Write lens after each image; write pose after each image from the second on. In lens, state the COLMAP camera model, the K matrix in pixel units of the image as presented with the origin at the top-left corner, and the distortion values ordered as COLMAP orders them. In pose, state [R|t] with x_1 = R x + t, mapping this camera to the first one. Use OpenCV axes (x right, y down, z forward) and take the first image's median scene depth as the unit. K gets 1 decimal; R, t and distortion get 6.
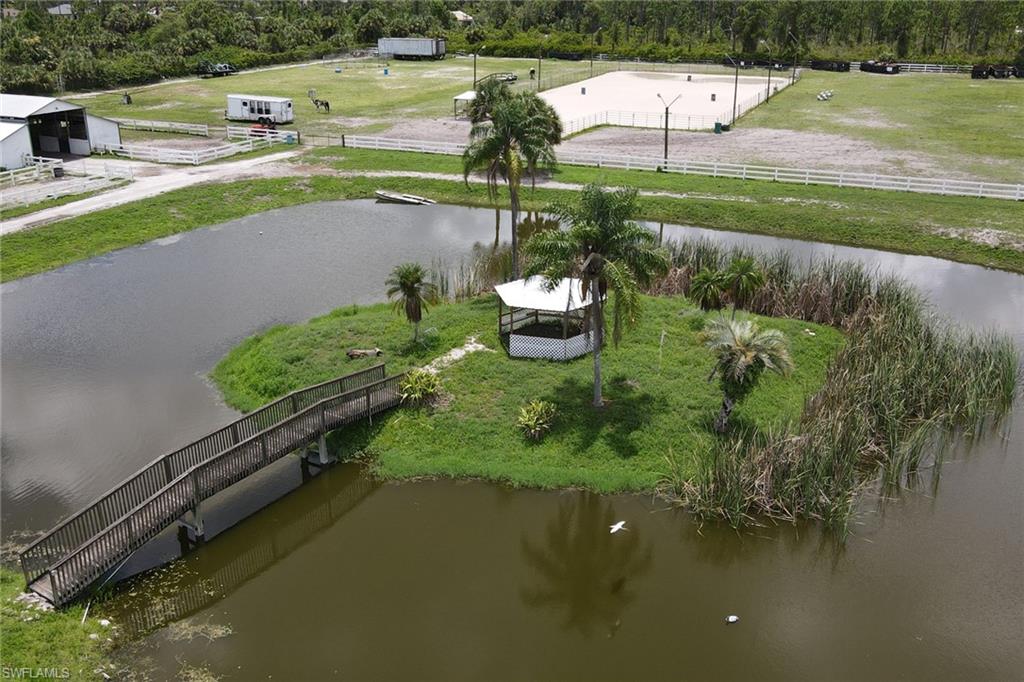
lens RADIAL K [[935.7, 0, 512.0], [0, 935.7, 341.0], [0, 0, 1]] dist [0.001546, 0.021067]
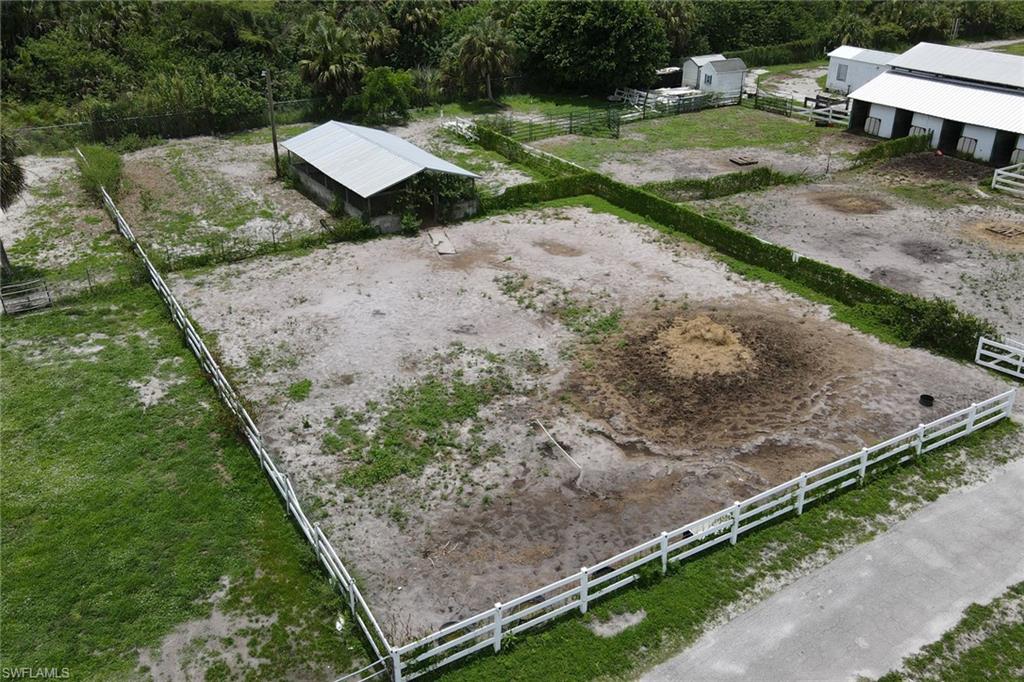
lens RADIAL K [[899.9, 0, 512.0], [0, 899.9, 341.0], [0, 0, 1]] dist [-0.019868, 0.065311]
pose [[0.815553, 0.253614, -0.520147, -0.397339], [-0.205595, 0.967193, 0.149227, -0.060237], [0.540929, -0.014763, 0.840939, 0.151935]]
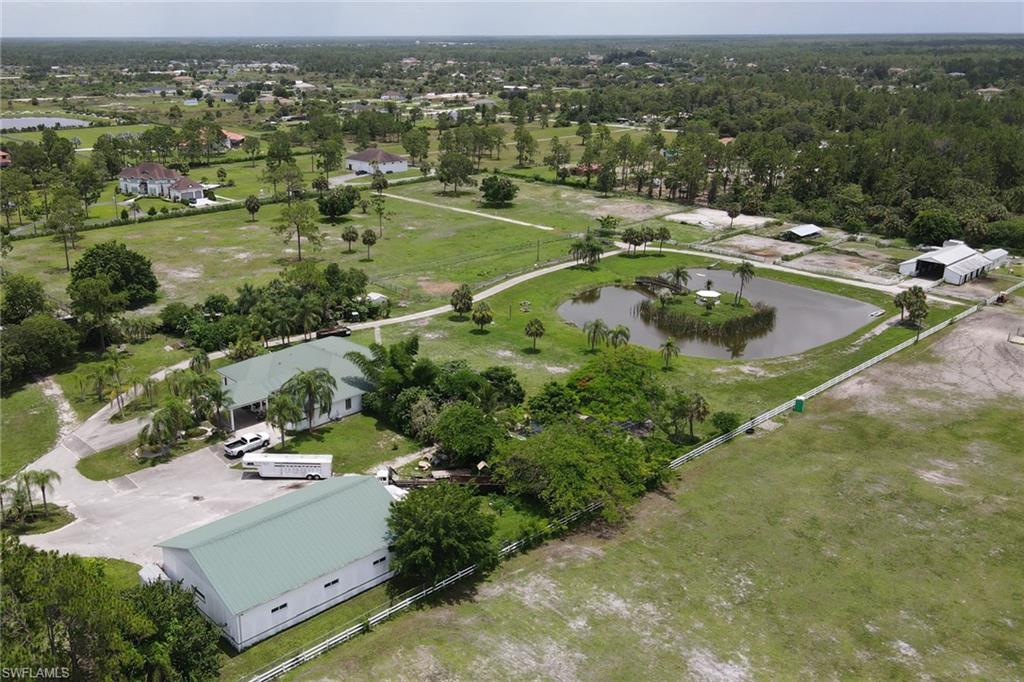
lens RADIAL K [[902.7, 0, 419.7], [0, 902.7, 342.3], [0, 0, 1]] dist [0.002013, 0.026149]
pose [[-0.417042, 0.295441, -0.859529, 1.883021], [-0.327717, 0.833199, 0.445399, -0.567412], [0.847748, 0.467433, -0.250658, 0.406430]]
